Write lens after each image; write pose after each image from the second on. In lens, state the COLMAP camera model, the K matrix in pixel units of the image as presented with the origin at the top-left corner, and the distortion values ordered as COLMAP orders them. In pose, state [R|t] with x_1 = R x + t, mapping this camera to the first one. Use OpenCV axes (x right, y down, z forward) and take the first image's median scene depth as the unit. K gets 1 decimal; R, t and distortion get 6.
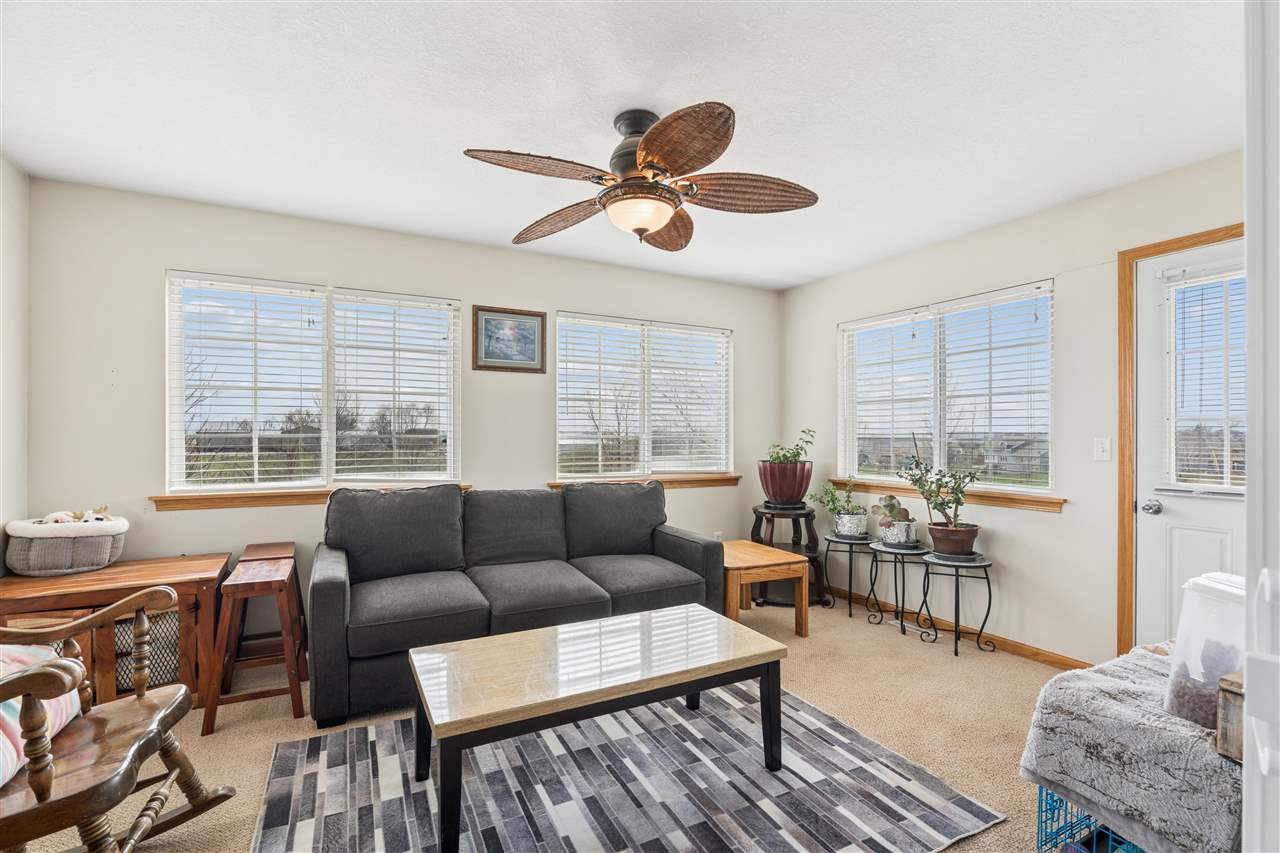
lens RADIAL K [[587.0, 0, 642.2], [0, 587.0, 430.0], [0, 0, 1]] dist [-0.008421, 0.000662]
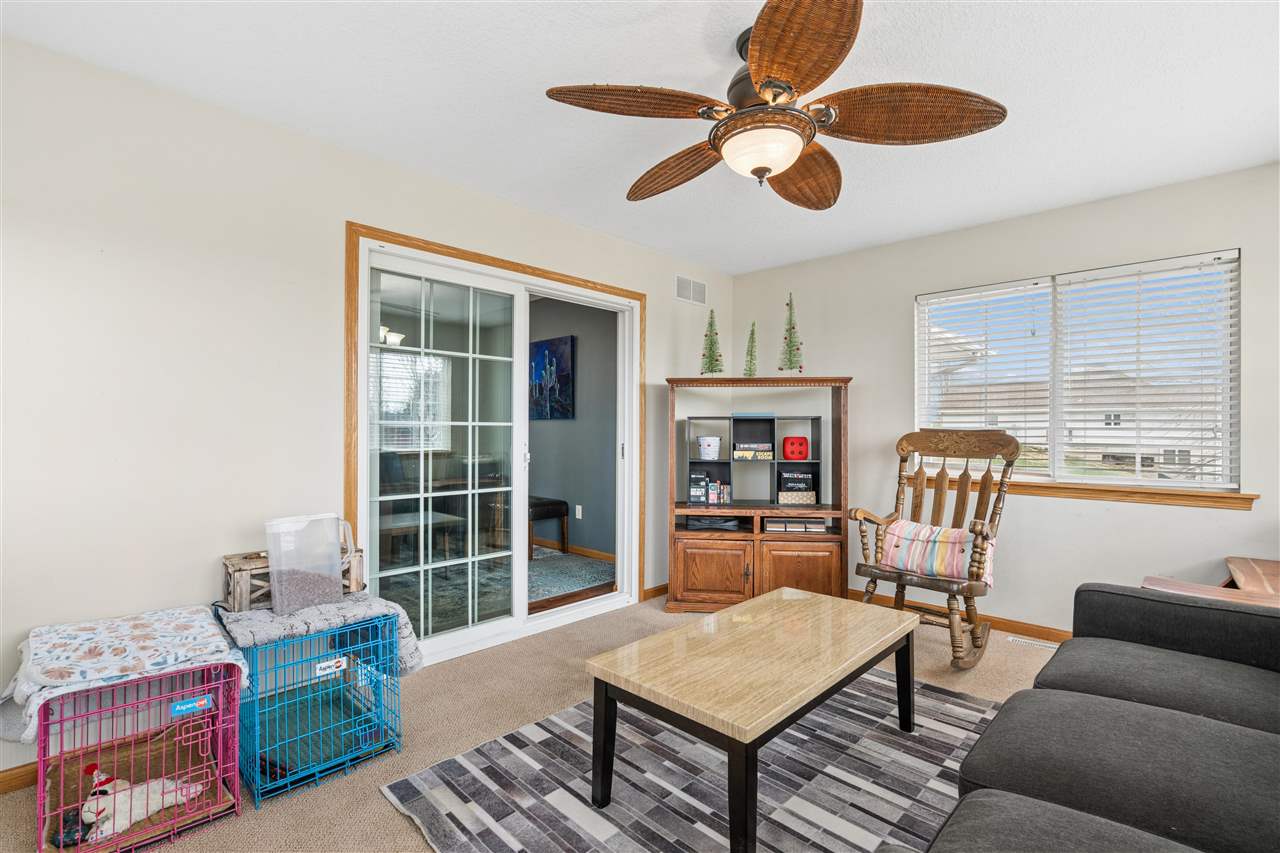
lens RADIAL K [[587.0, 0, 641.1], [0, 587.0, 427.4], [0, 0, 1]] dist [-0.008421, 0.000662]
pose [[-0.951203, -0.007021, -0.308485, 0.458431], [-0.005610, 0.999969, -0.005462, 0.026866], [0.308514, -0.003465, -0.951214, 1.926270]]
